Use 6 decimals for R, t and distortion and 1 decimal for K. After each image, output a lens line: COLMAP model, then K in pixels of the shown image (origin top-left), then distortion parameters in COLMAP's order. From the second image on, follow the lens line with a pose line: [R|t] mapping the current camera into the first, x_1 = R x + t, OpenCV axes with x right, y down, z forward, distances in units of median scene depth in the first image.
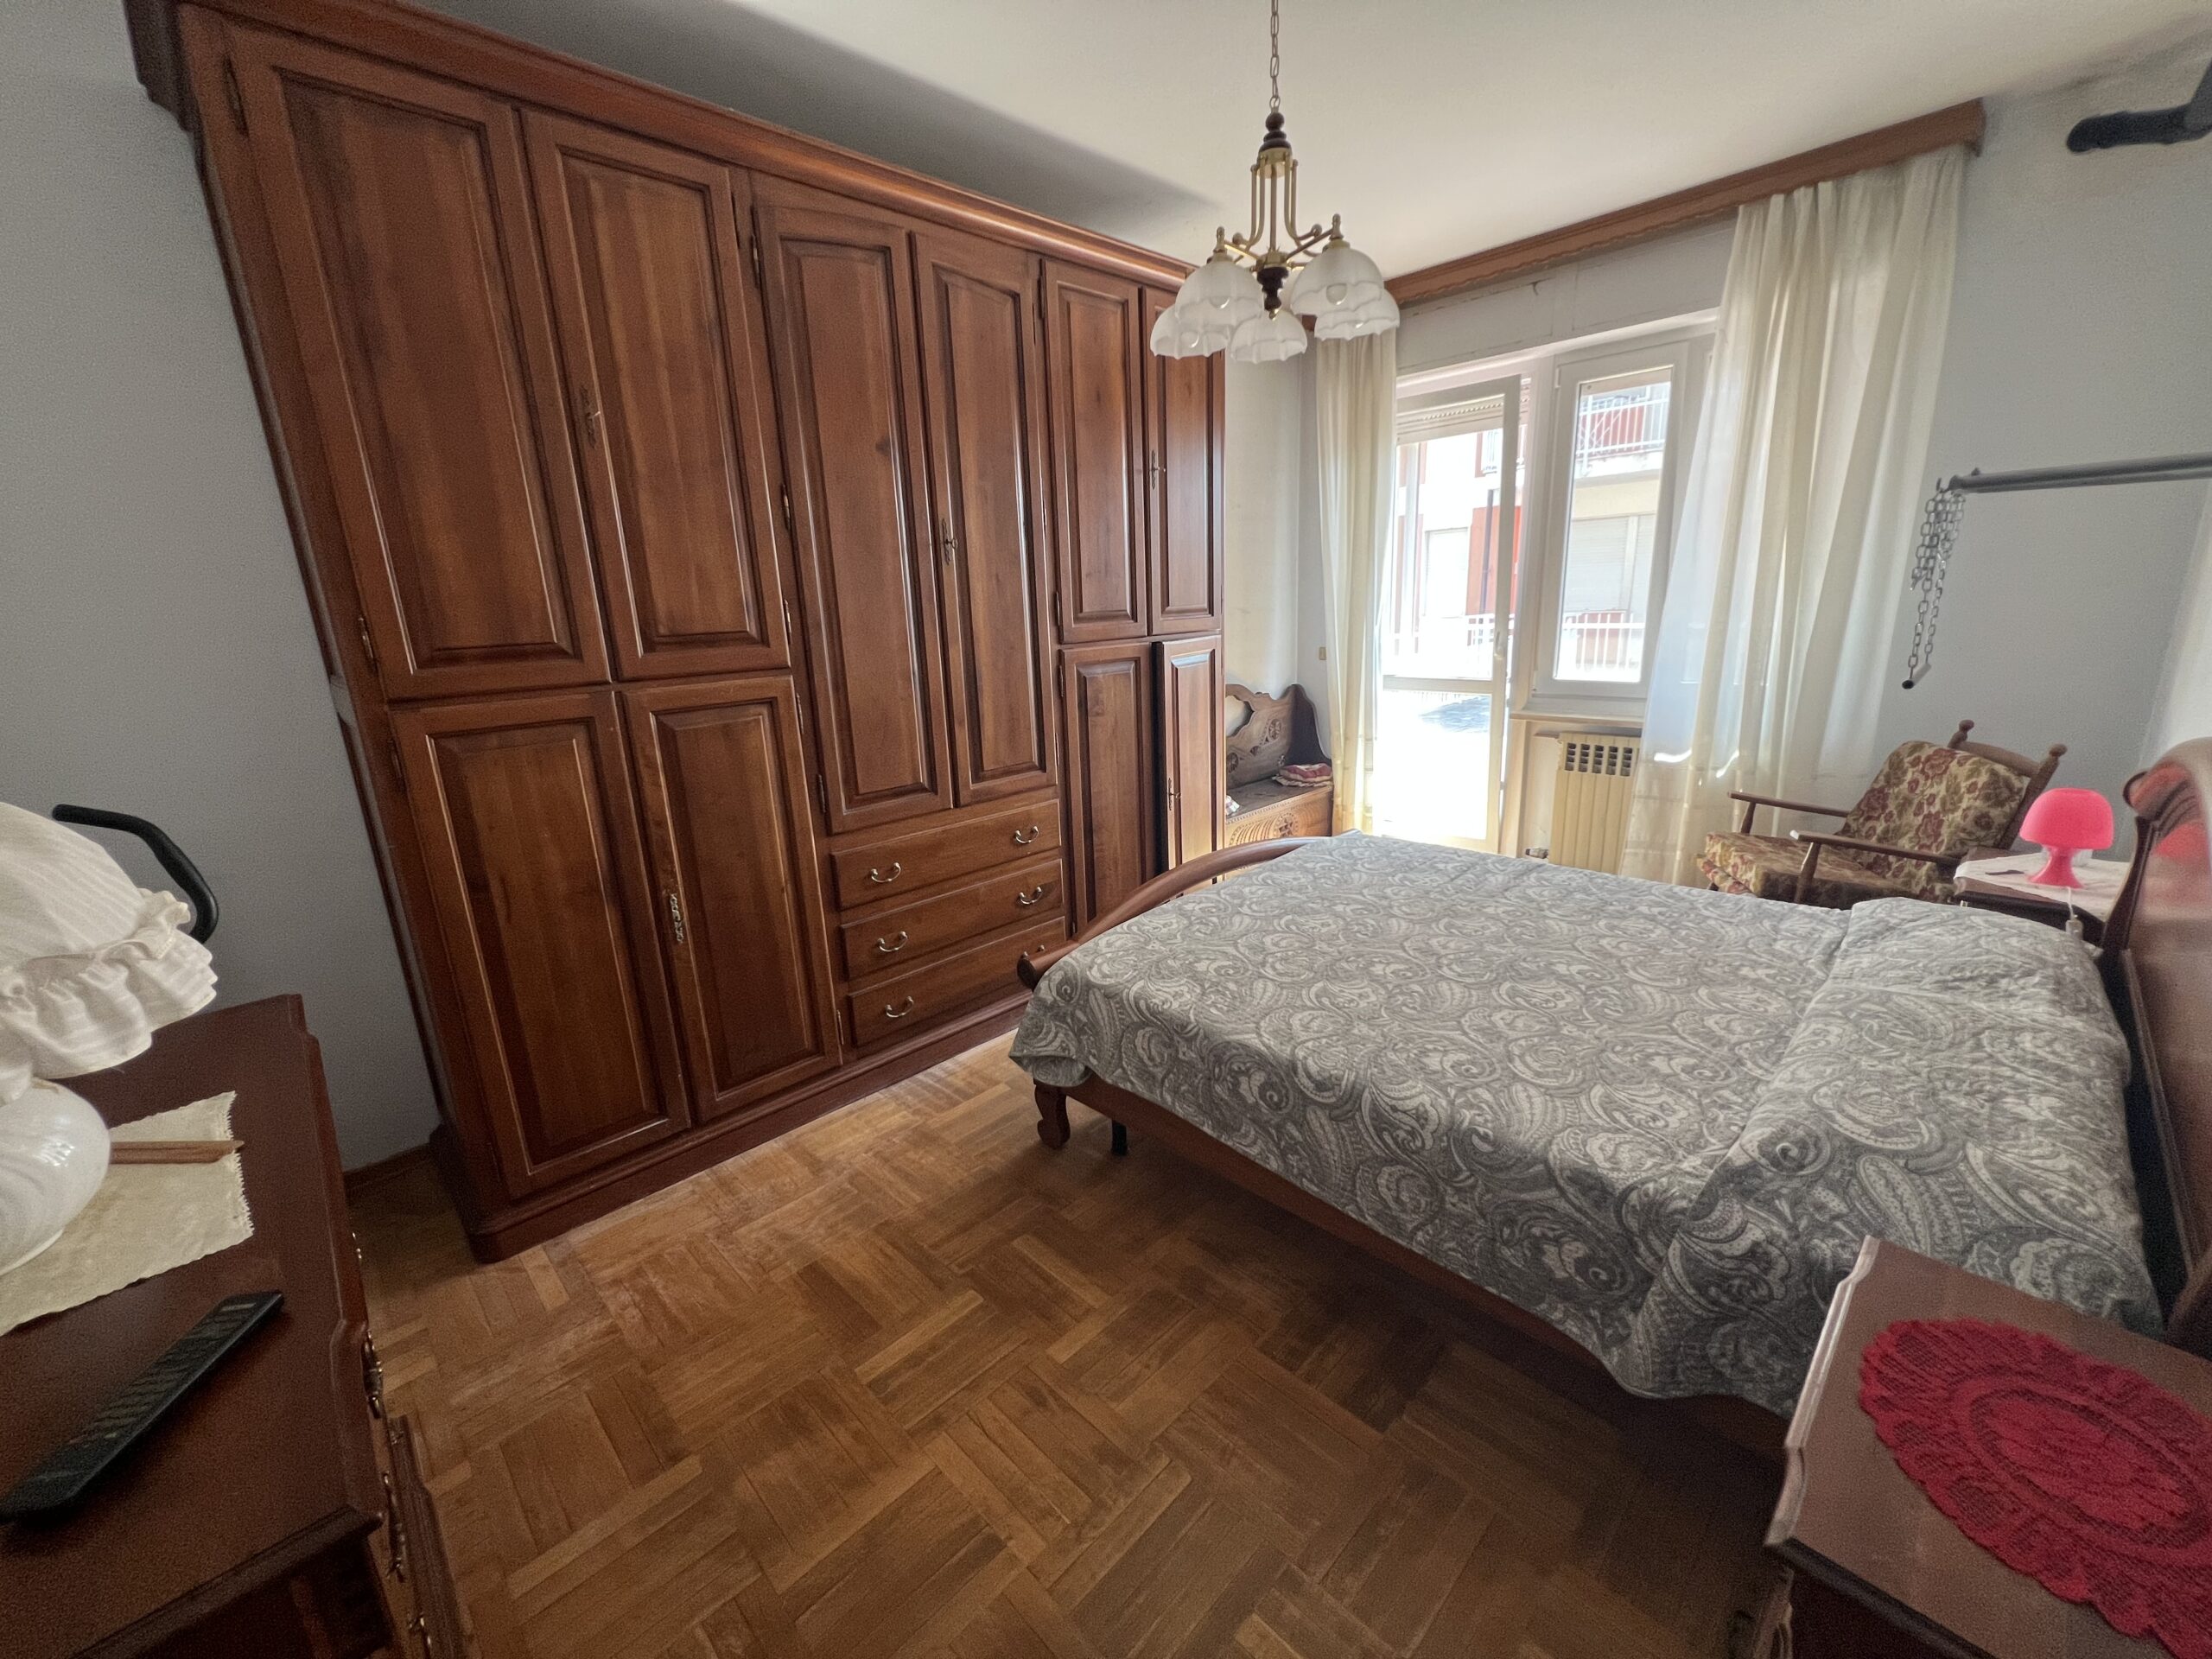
lens RADIAL K [[890.2, 0, 1099.1], [0, 890.2, 825.7], [0, 0, 1]] dist [-0.000599, -0.000103]
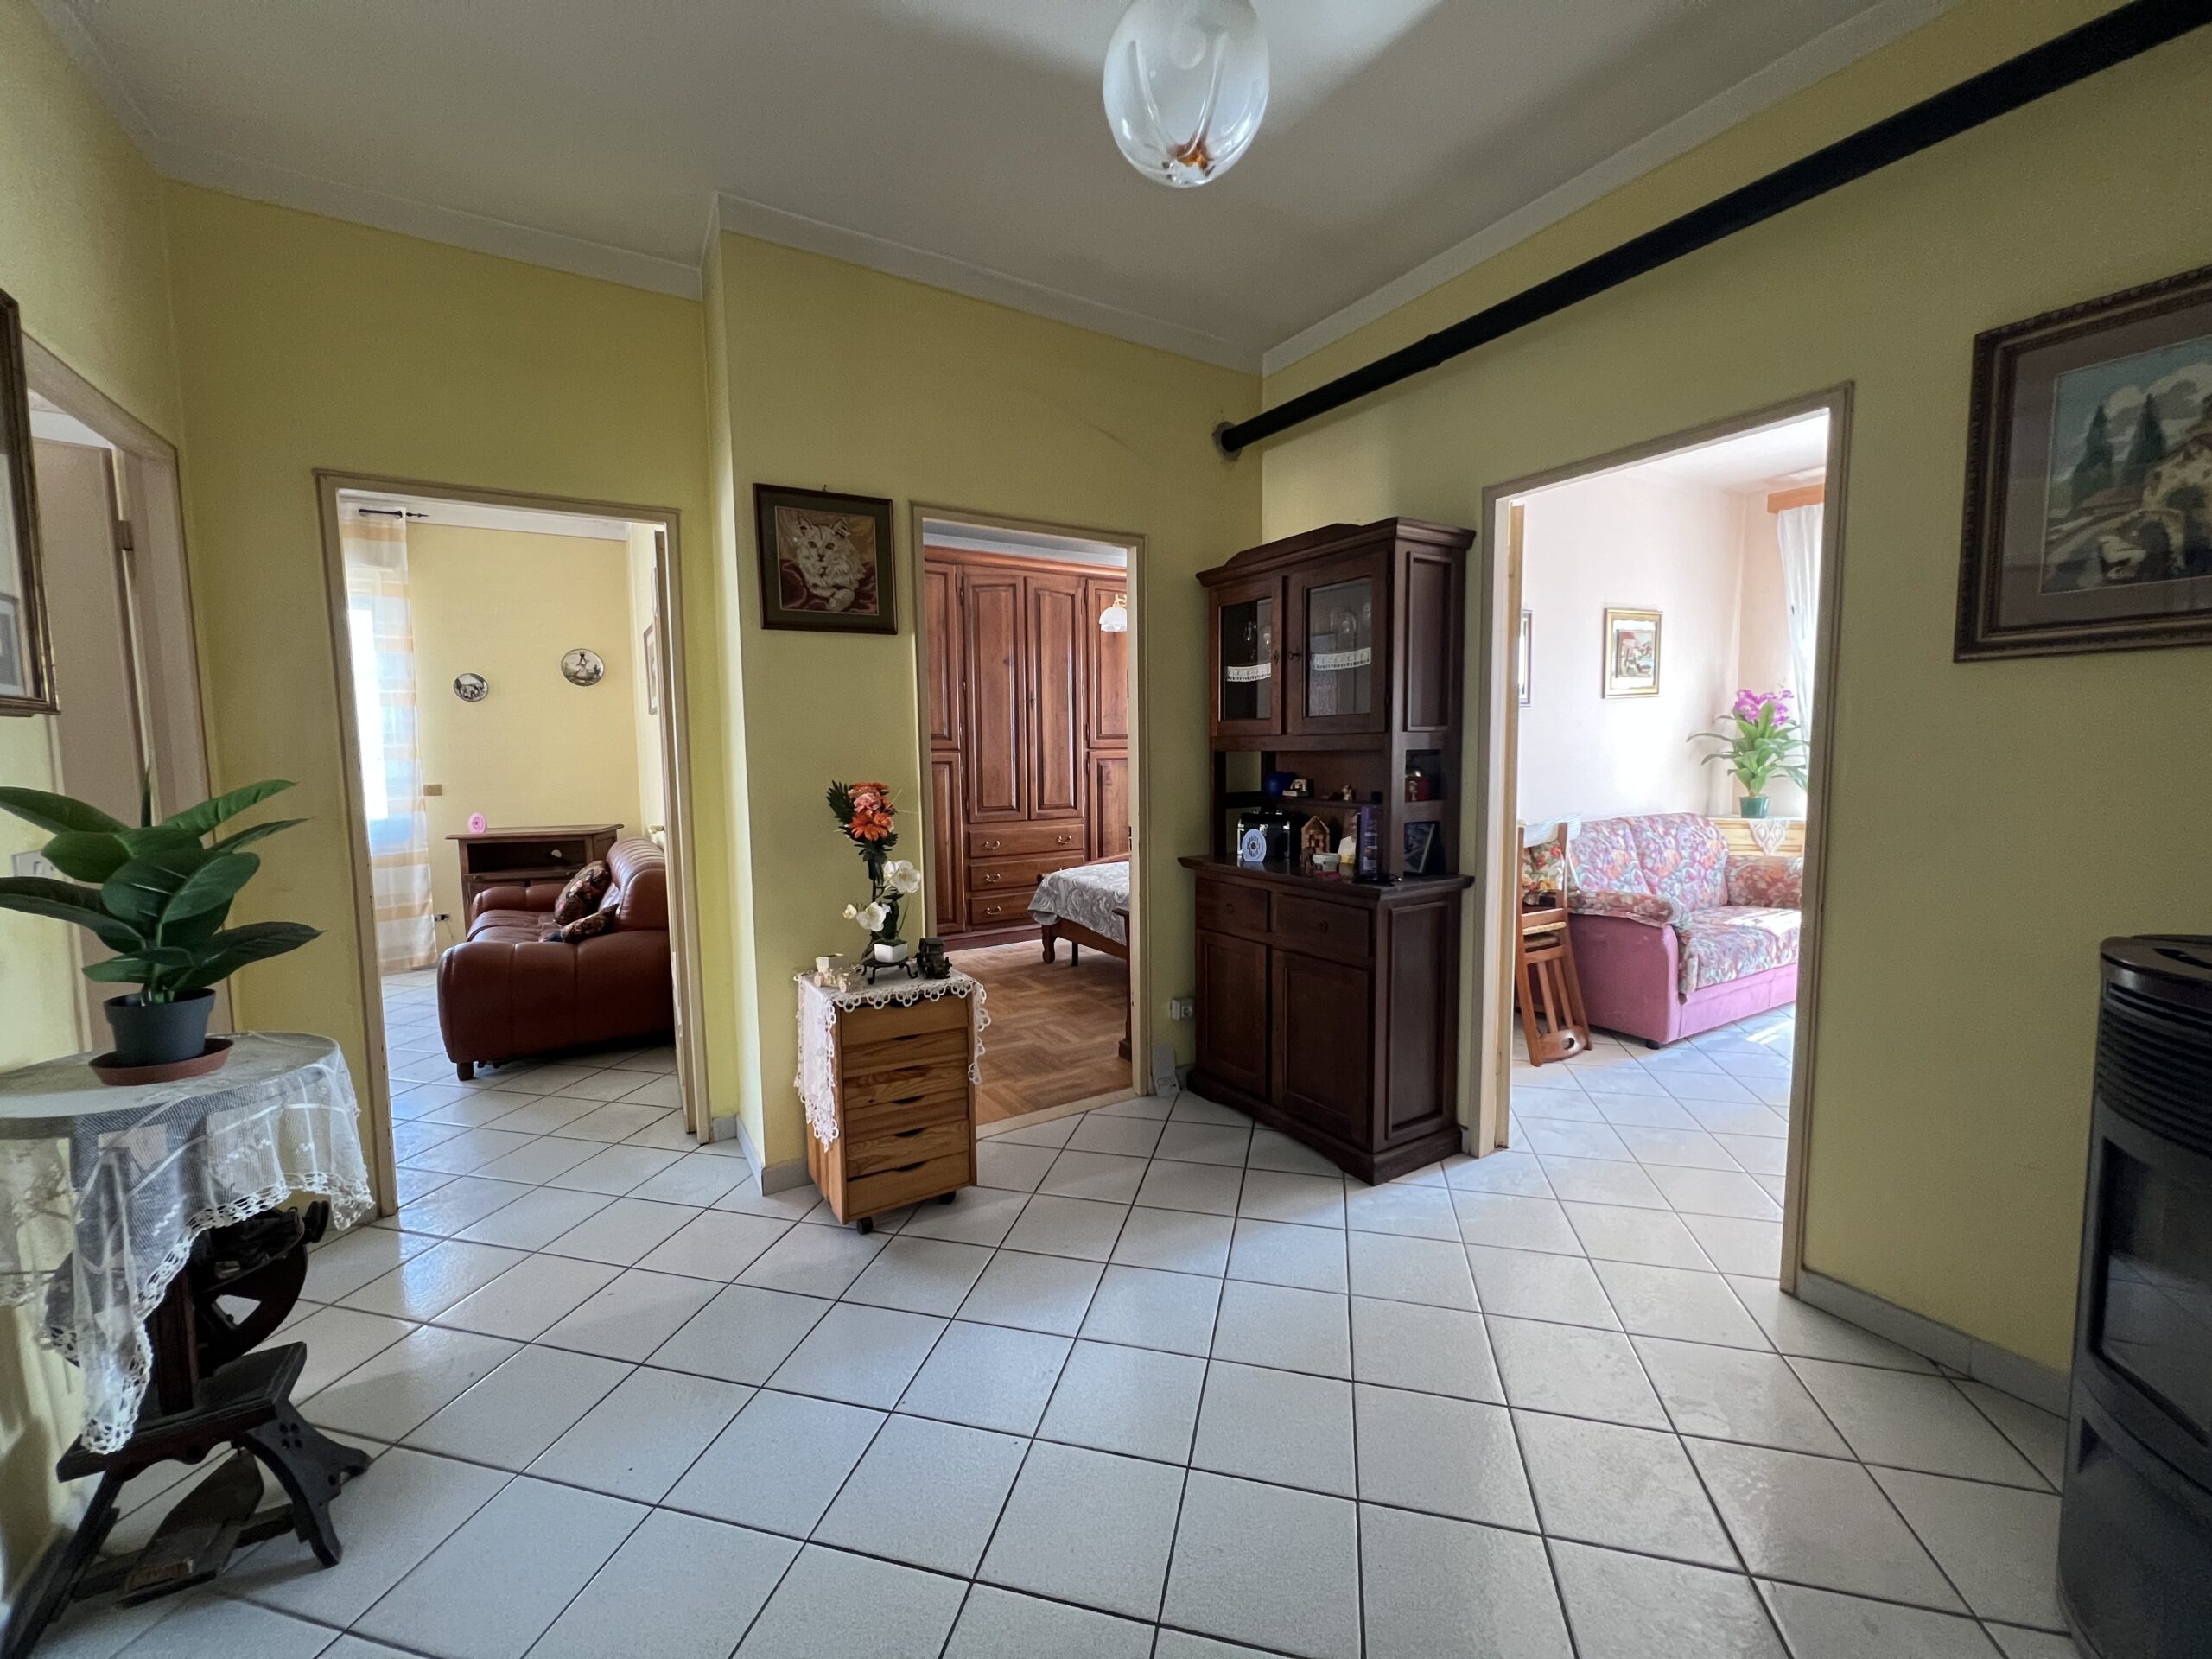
lens RADIAL K [[890.2, 0, 1099.1], [0, 890.2, 825.7], [0, 0, 1]] dist [-0.000599, -0.000103]
pose [[0.975215, 0.048684, -0.215837, 0.498320], [-0.082170, 0.985417, -0.148999, 0.318028], [0.205435, 0.163042, 0.964994, -1.095015]]
